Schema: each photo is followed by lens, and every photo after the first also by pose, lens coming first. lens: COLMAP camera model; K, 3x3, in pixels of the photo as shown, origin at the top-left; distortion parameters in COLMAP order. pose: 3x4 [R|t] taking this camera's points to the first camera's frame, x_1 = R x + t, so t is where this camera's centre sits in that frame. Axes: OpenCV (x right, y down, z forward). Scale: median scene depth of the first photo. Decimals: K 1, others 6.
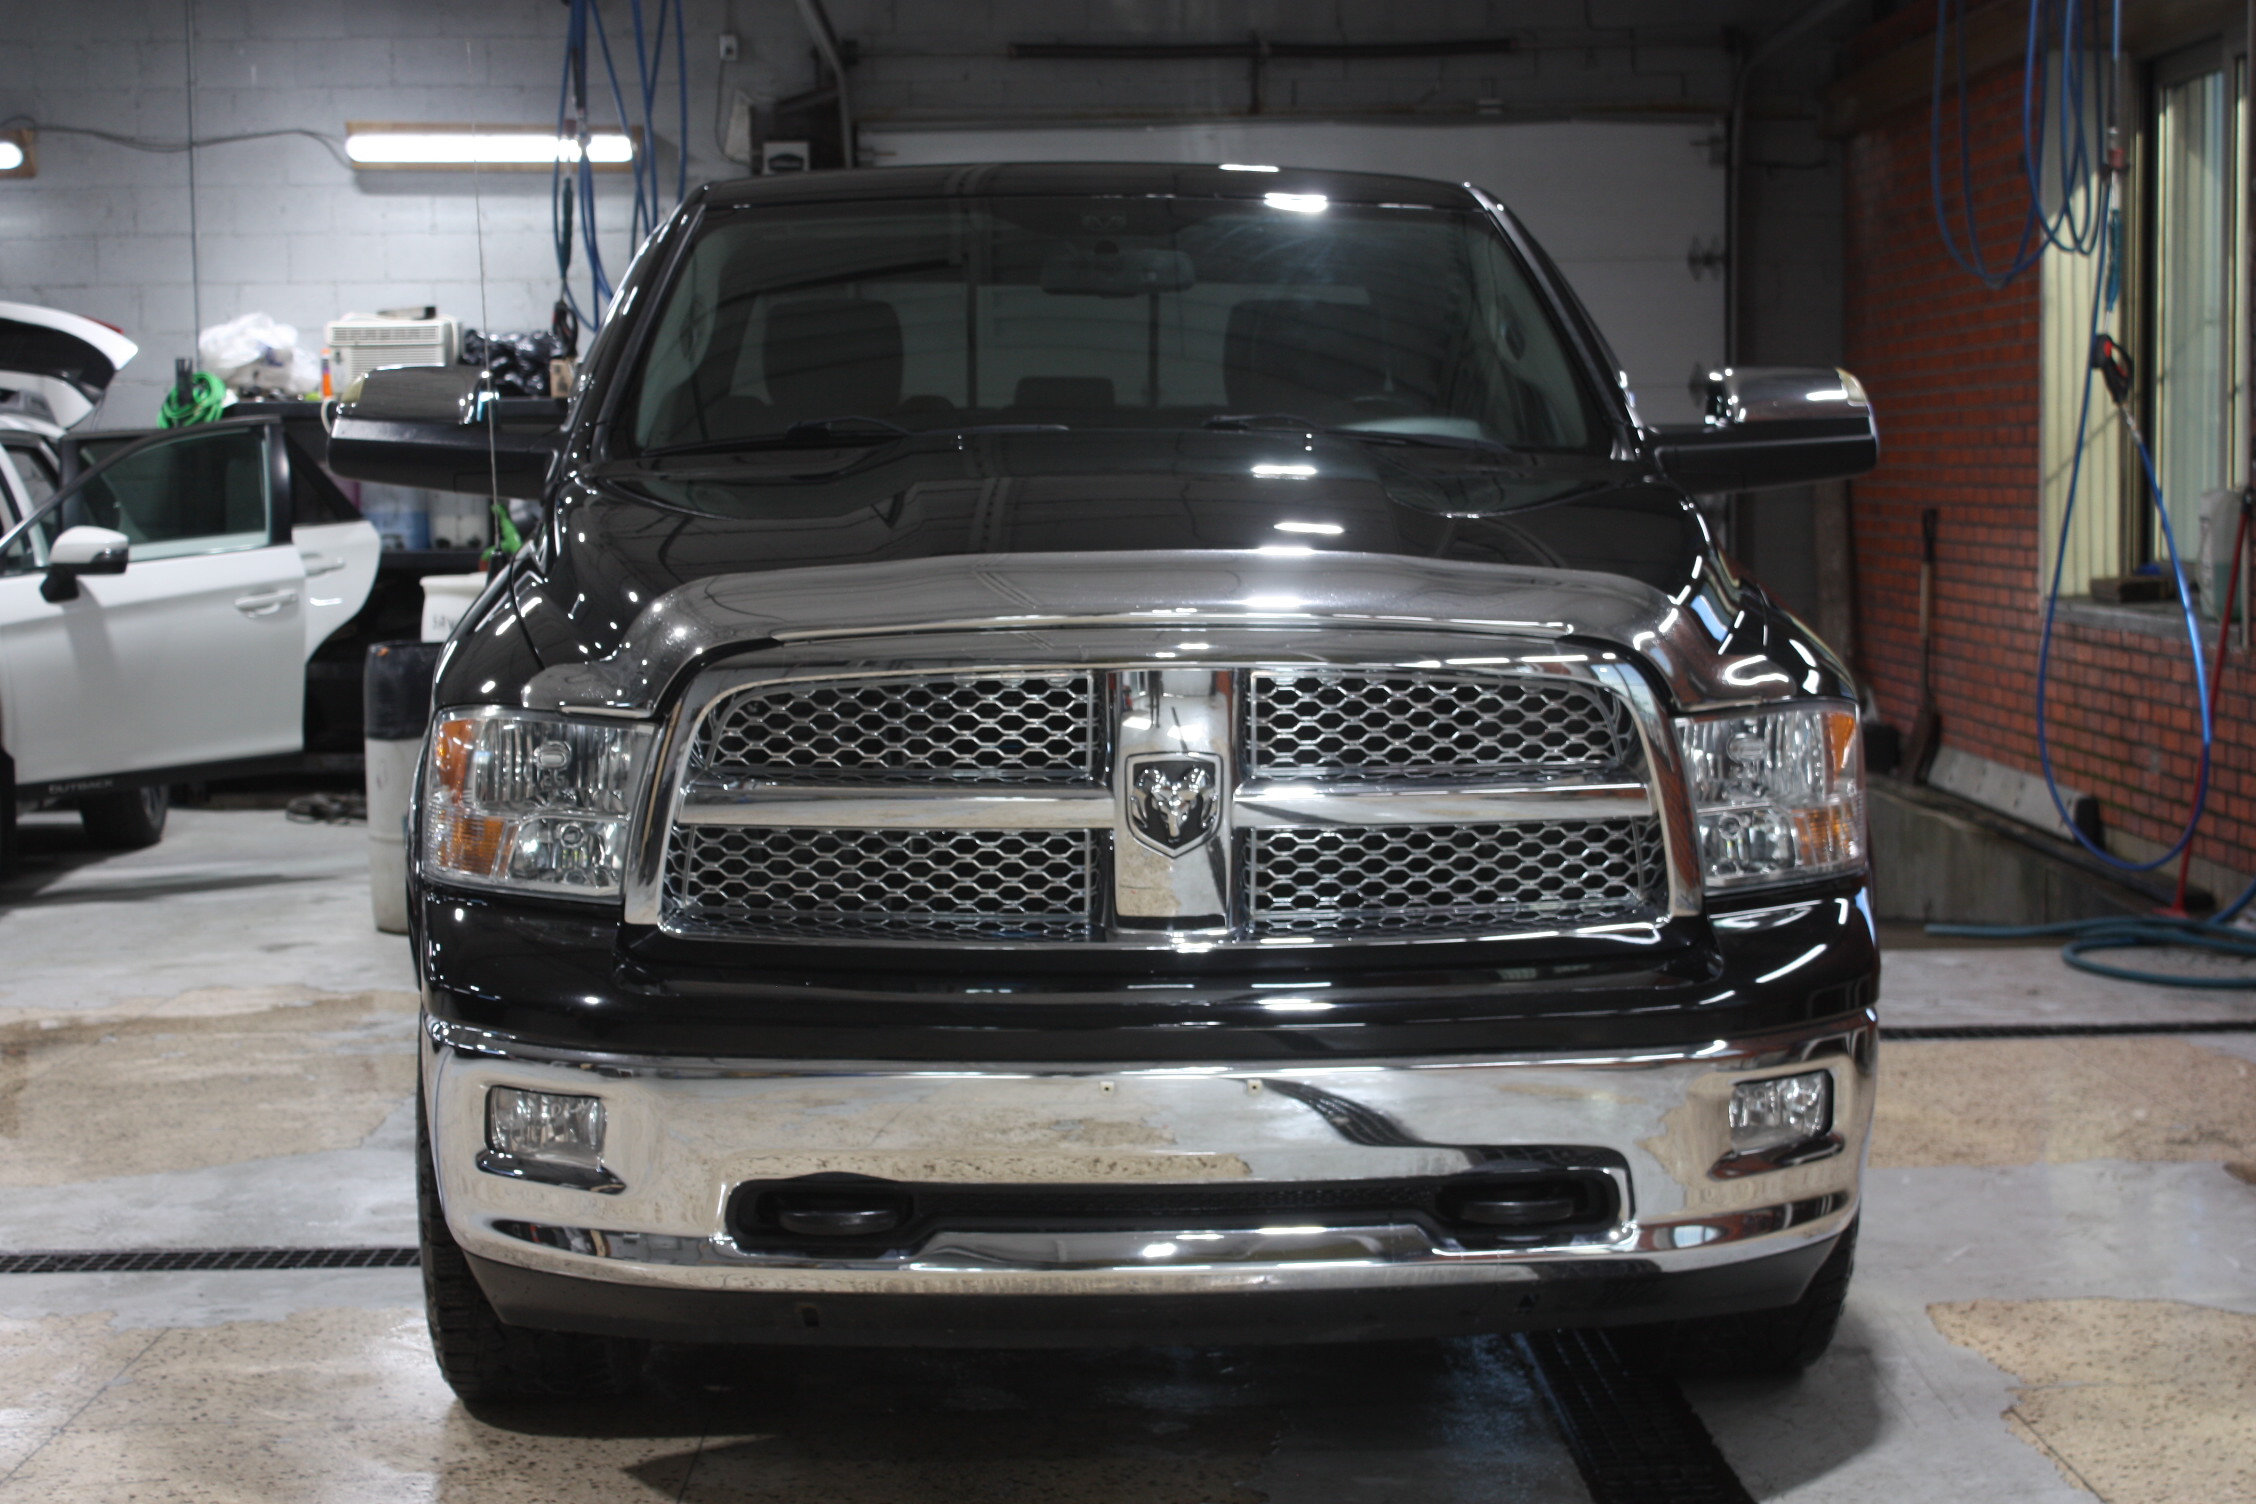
lens RADIAL K [[3840.2, 0, 1128.1], [0, 3840.2, 753.7], [0, 0, 1]] dist [-0.044665, 0.000000]
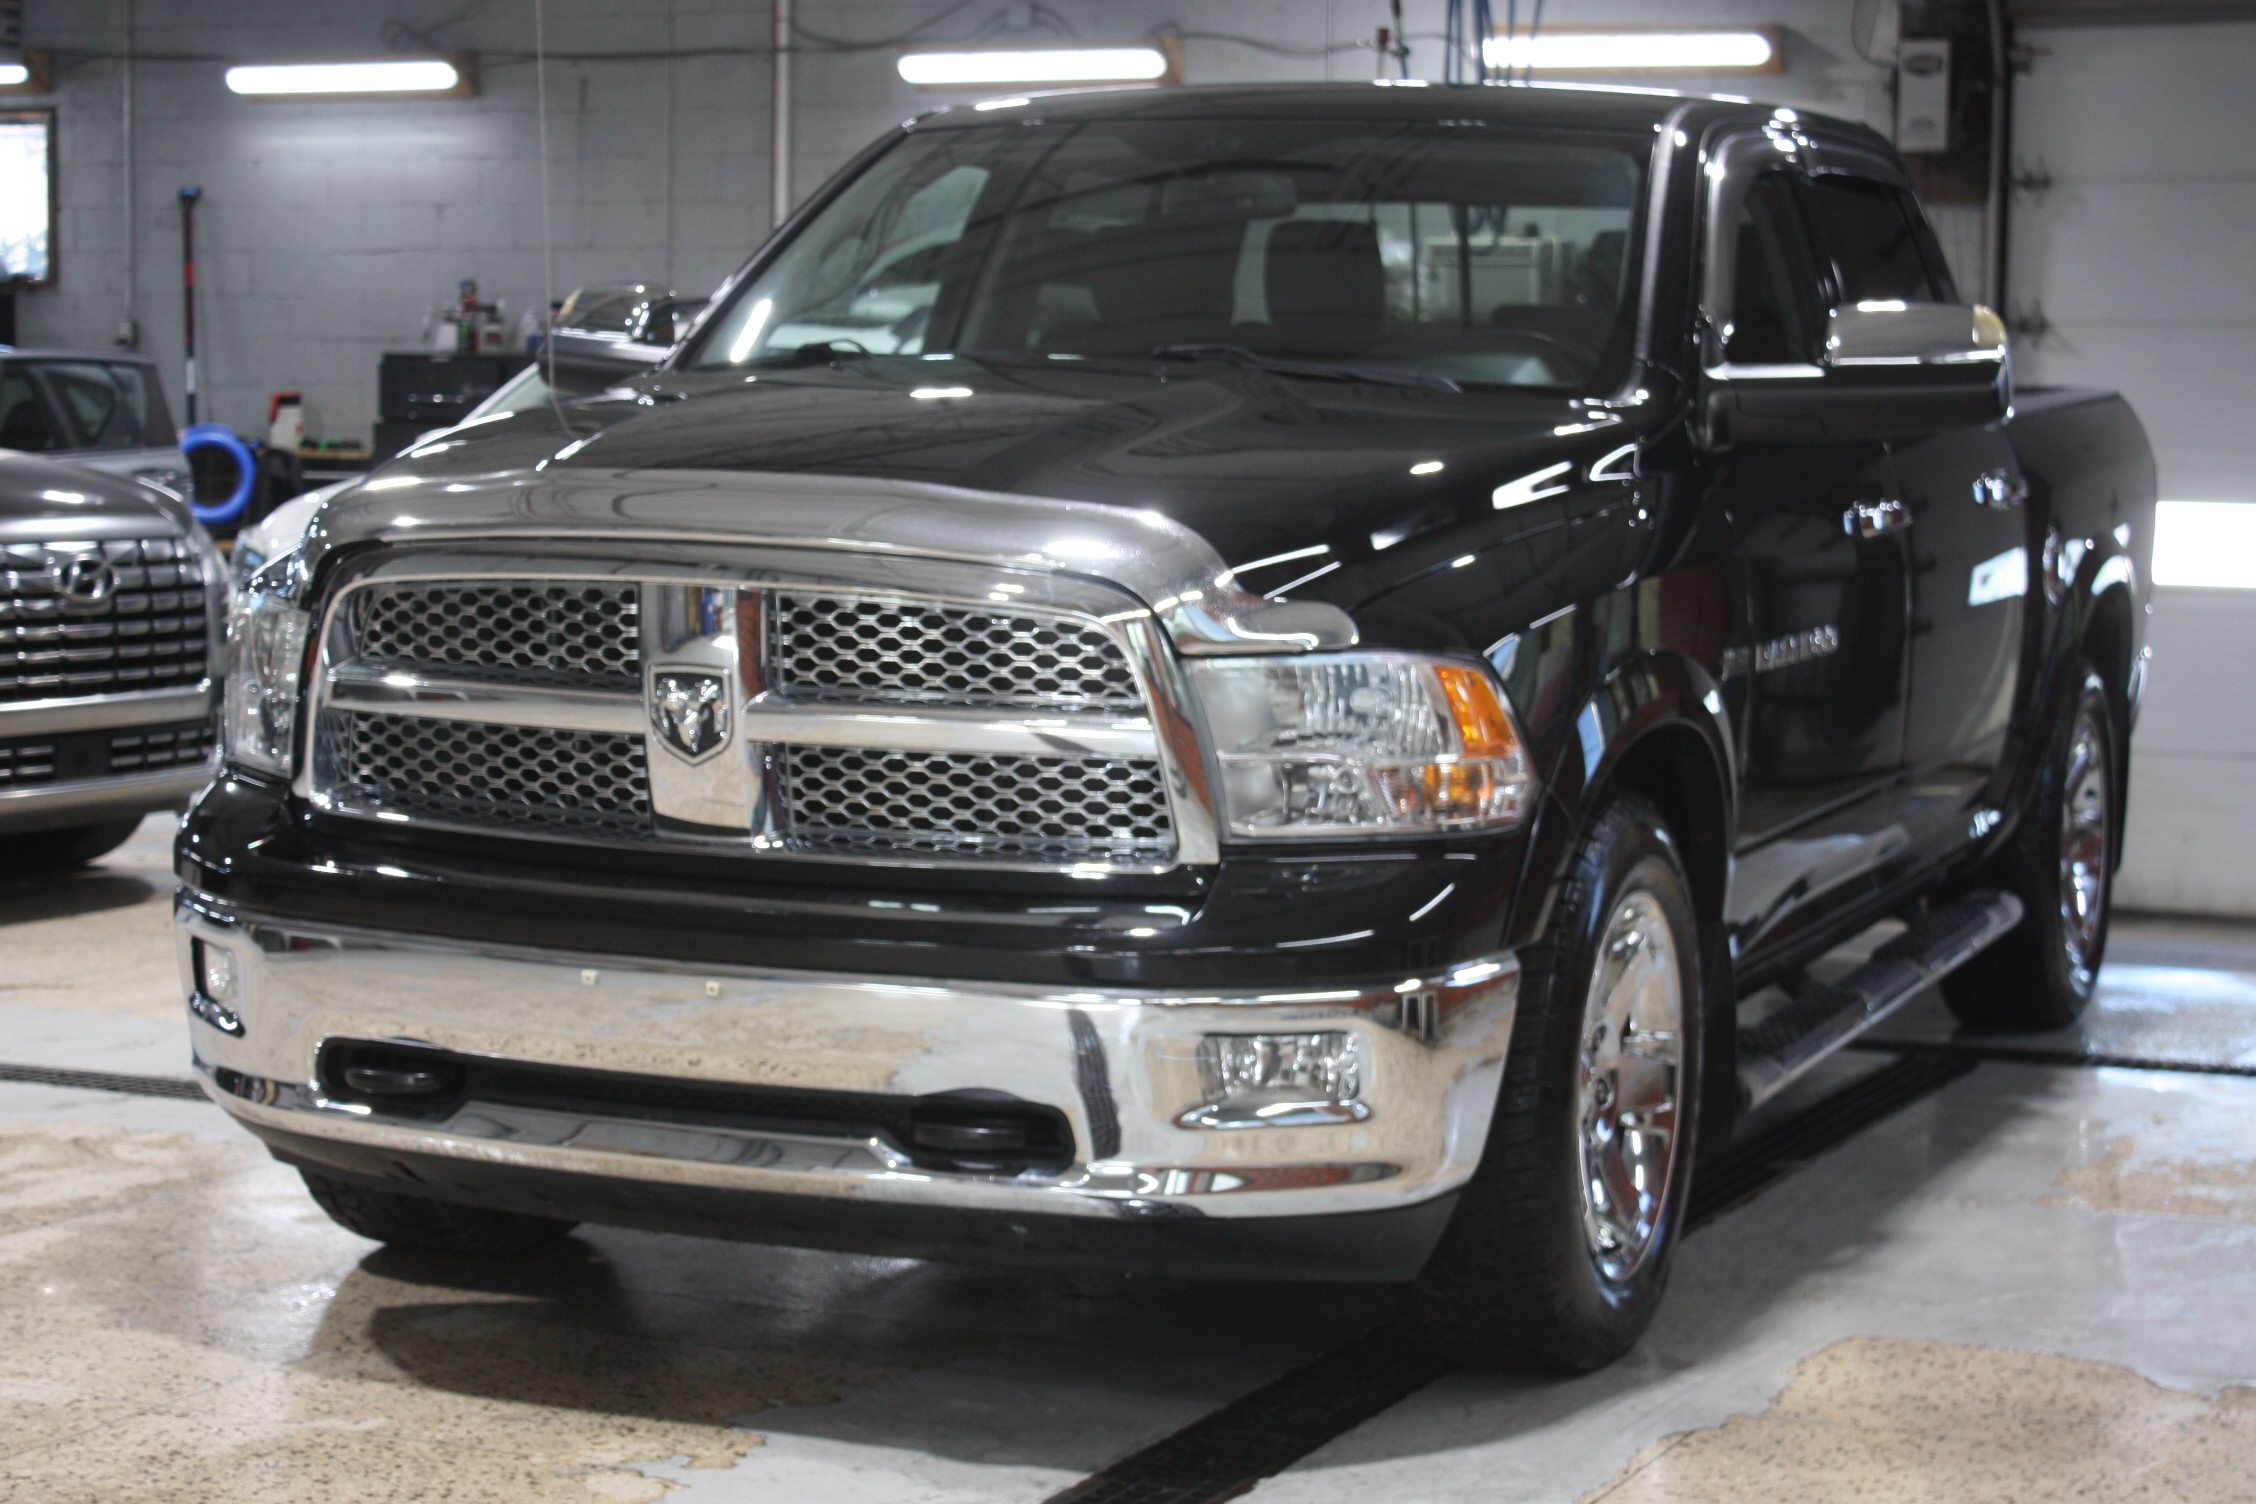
lens RADIAL K [[4276.0, 0, 1128.8], [0, 4276.0, 750.5], [0, 0, 1]] dist [0.041276, 0.000000]
pose [[0.916997, 0.056739, -0.394839, 0.493741], [-0.053643, 0.998382, 0.018886, -0.004893], [0.395272, 0.003862, 0.918556, -0.023963]]
